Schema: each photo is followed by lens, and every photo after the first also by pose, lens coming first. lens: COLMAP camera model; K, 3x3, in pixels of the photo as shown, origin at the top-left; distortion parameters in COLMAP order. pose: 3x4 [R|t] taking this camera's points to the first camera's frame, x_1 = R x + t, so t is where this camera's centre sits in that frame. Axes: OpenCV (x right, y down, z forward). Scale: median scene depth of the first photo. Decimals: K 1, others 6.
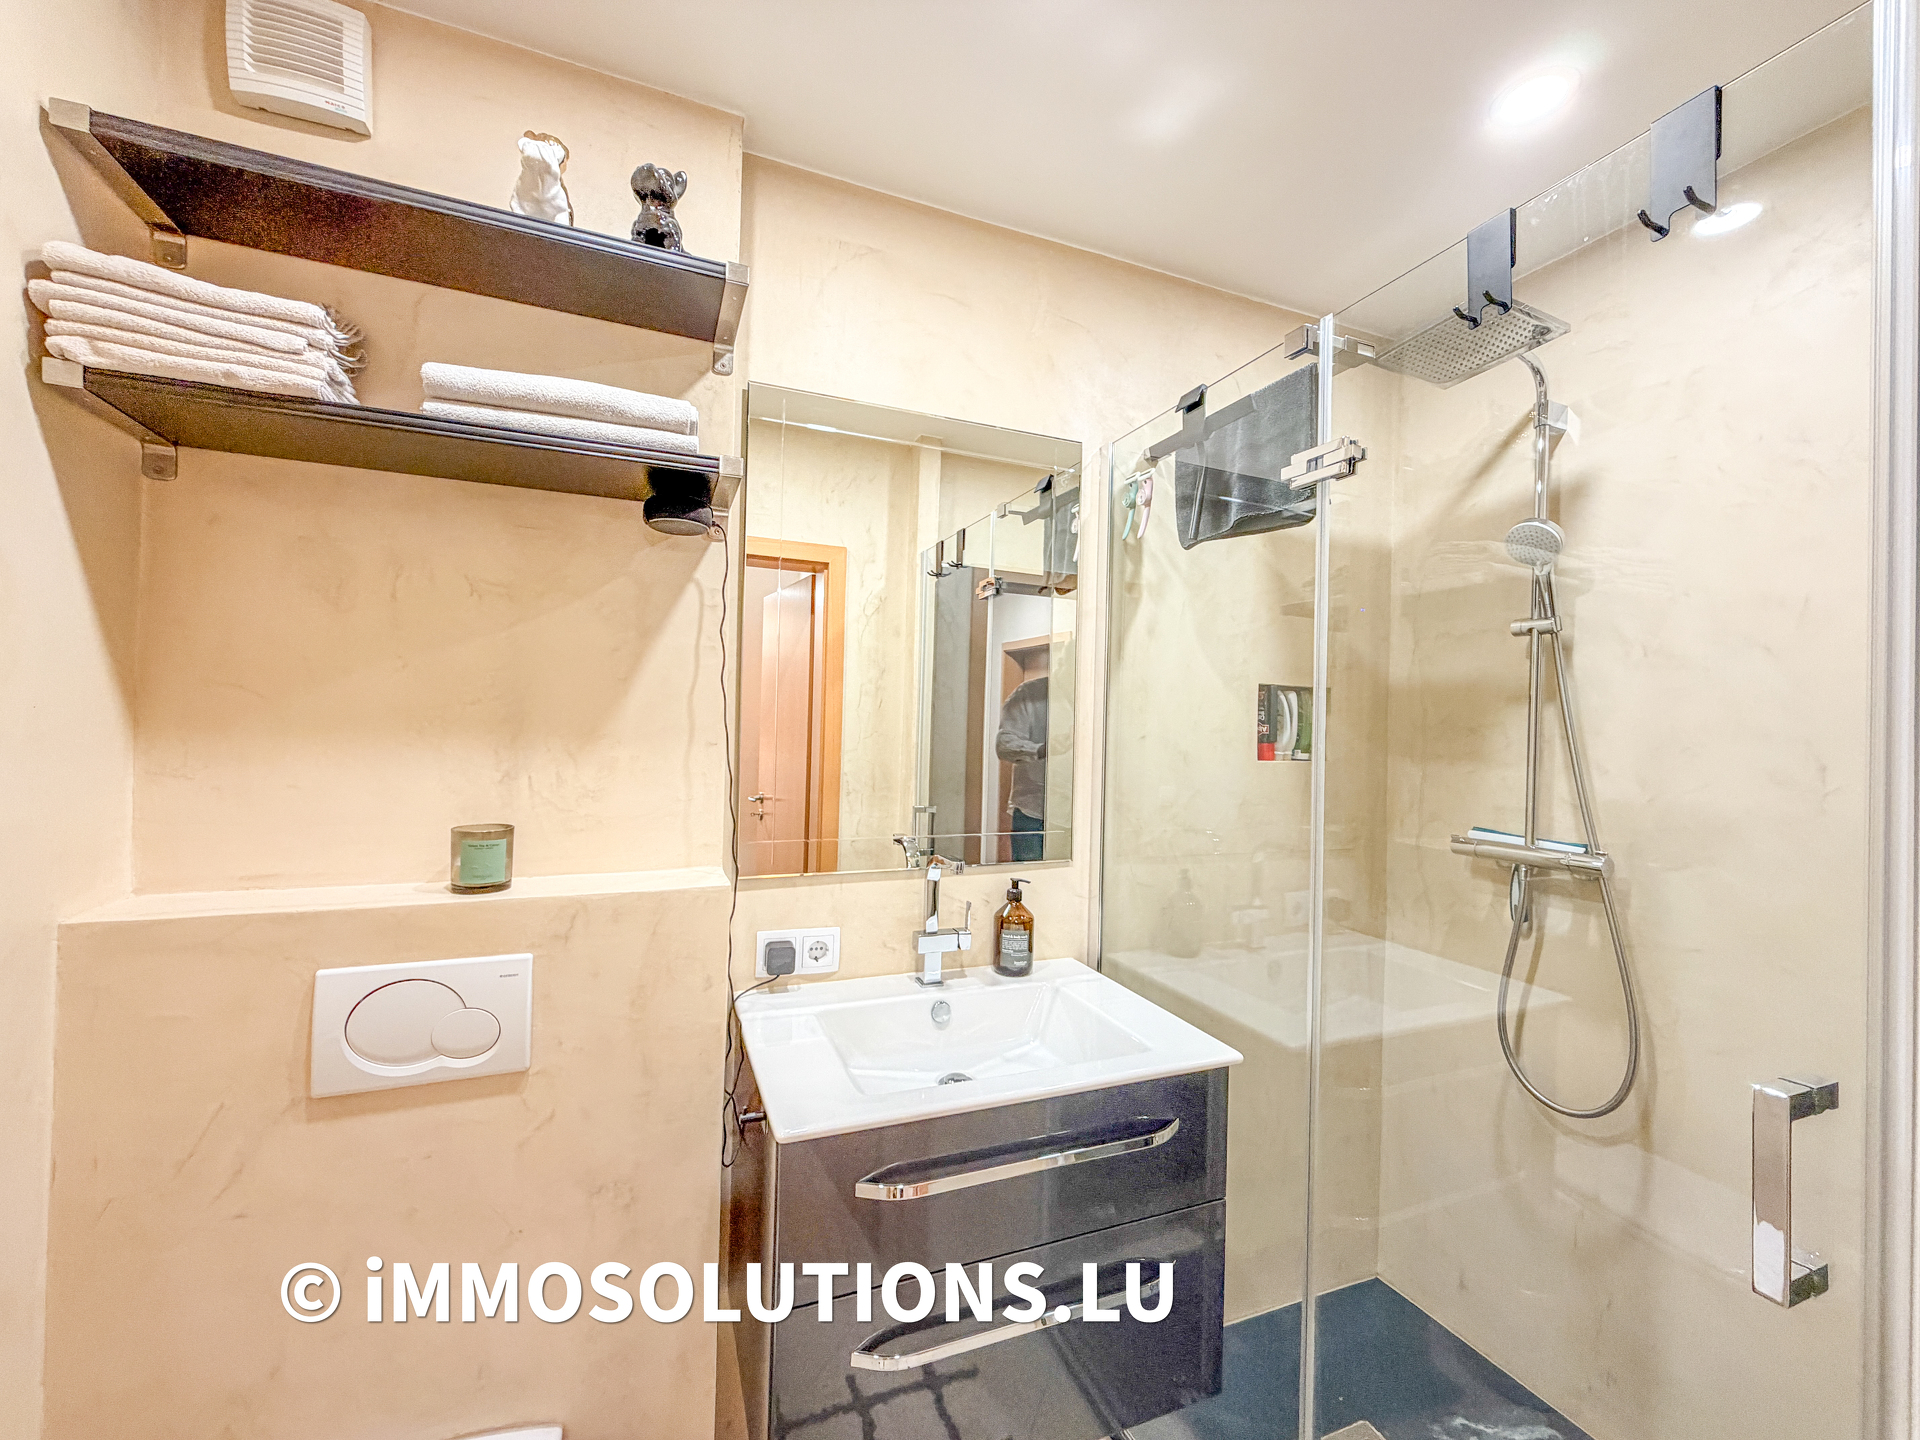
lens RADIAL K [[769.6, 0, 956.5], [0, 769.6, 719.4], [0, 0, 1]] dist [0.000689, 0.000409]
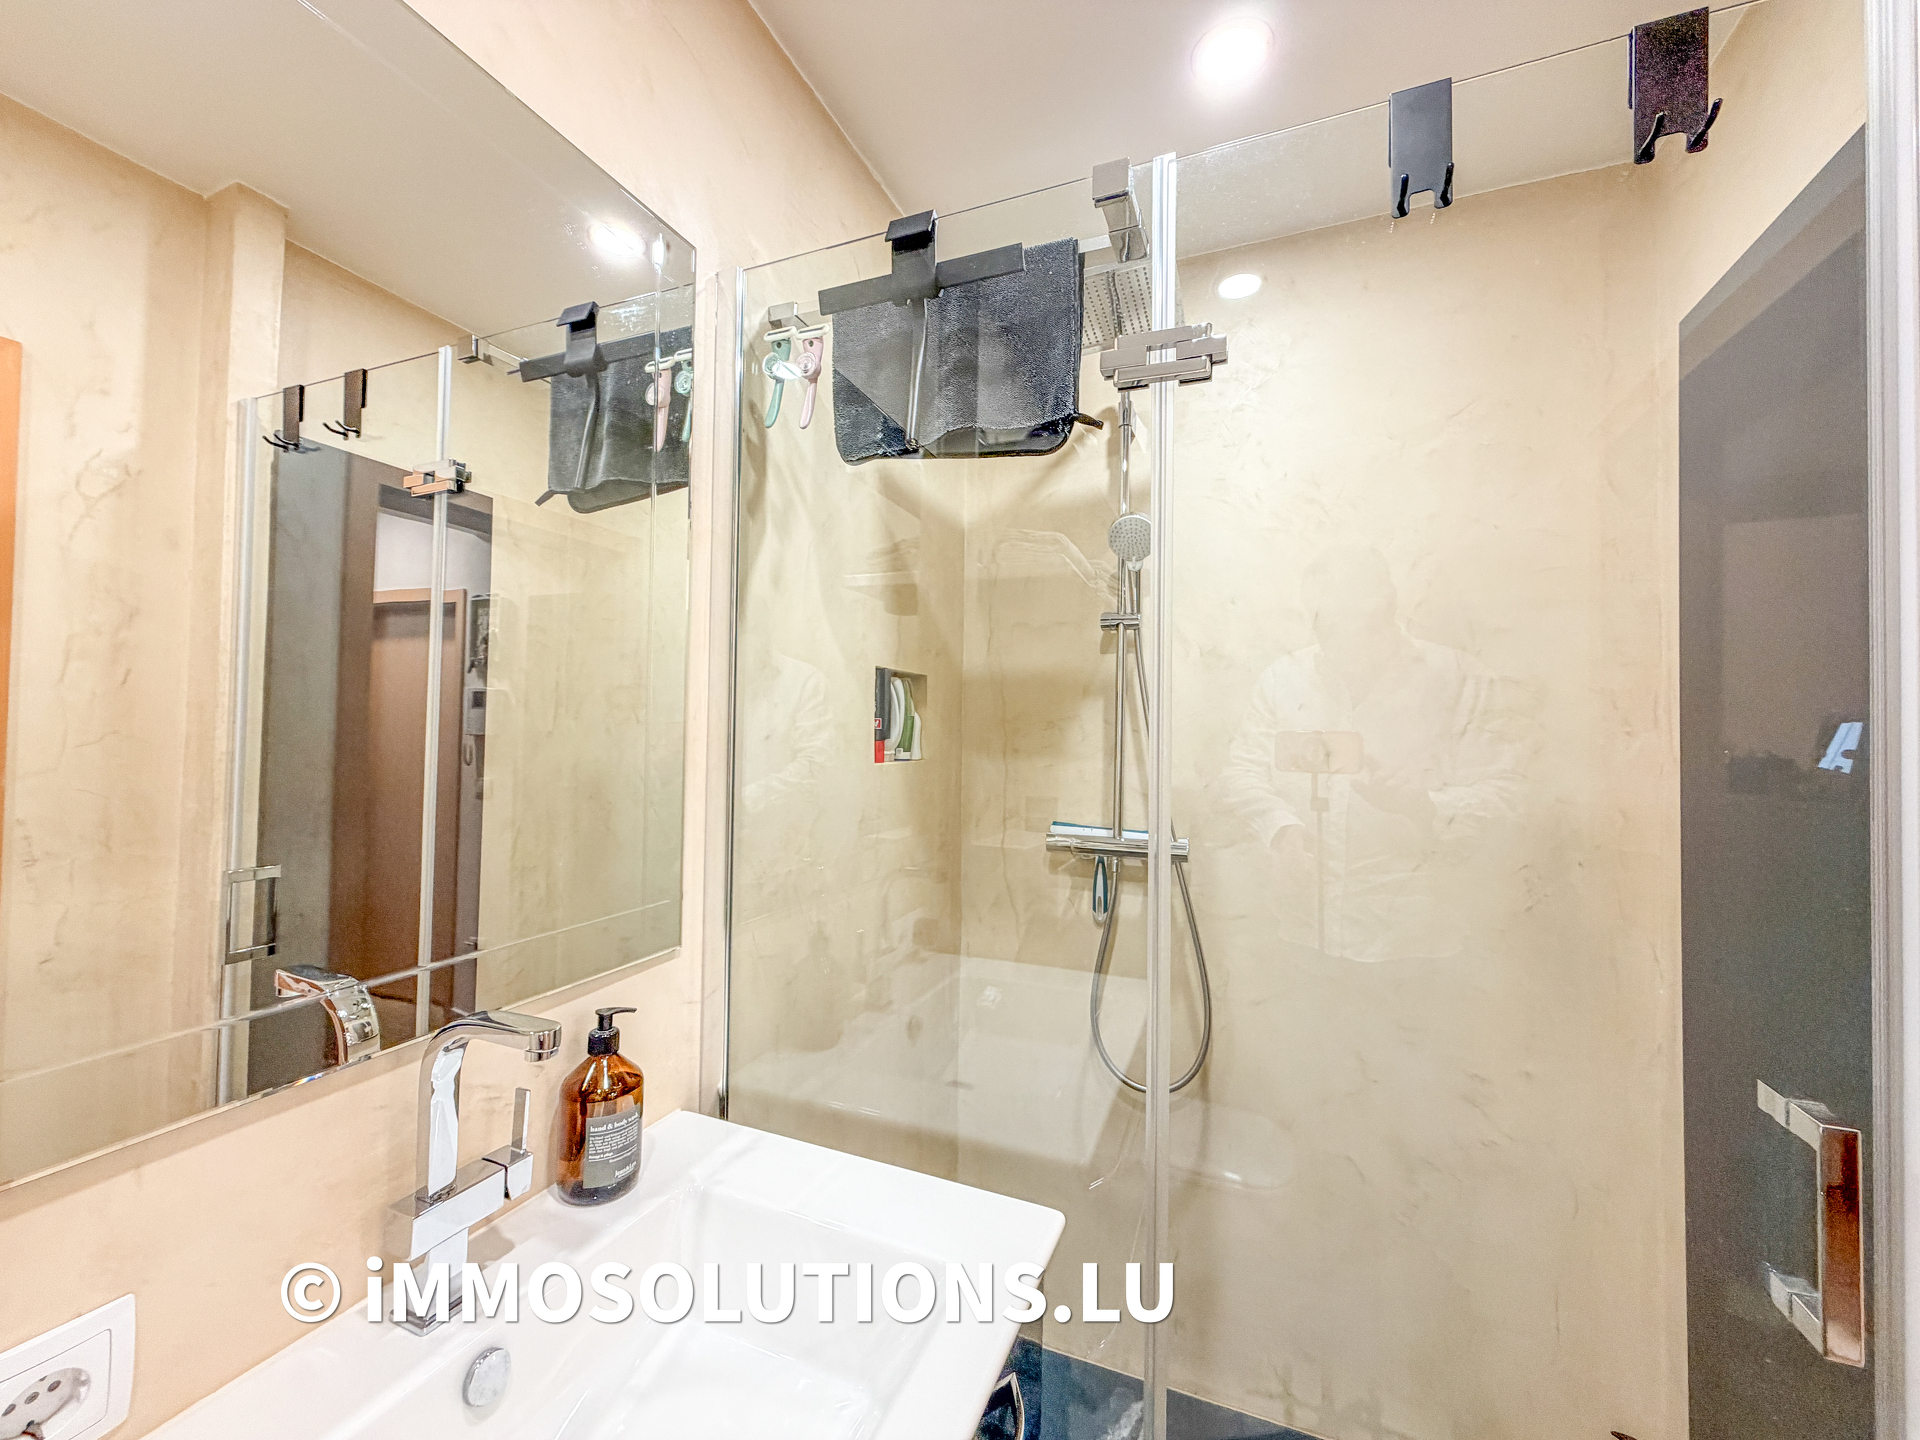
lens RADIAL K [[769.6, 0, 955.1], [0, 769.6, 715.5], [0, 0, 1]] dist [0.000689, 0.000409]
pose [[0.707748, 0.001766, 0.706462, -0.111368], [-0.004631, 0.999987, 0.002140, 0.002461], [-0.706449, -0.004786, 0.707747, 0.399664]]
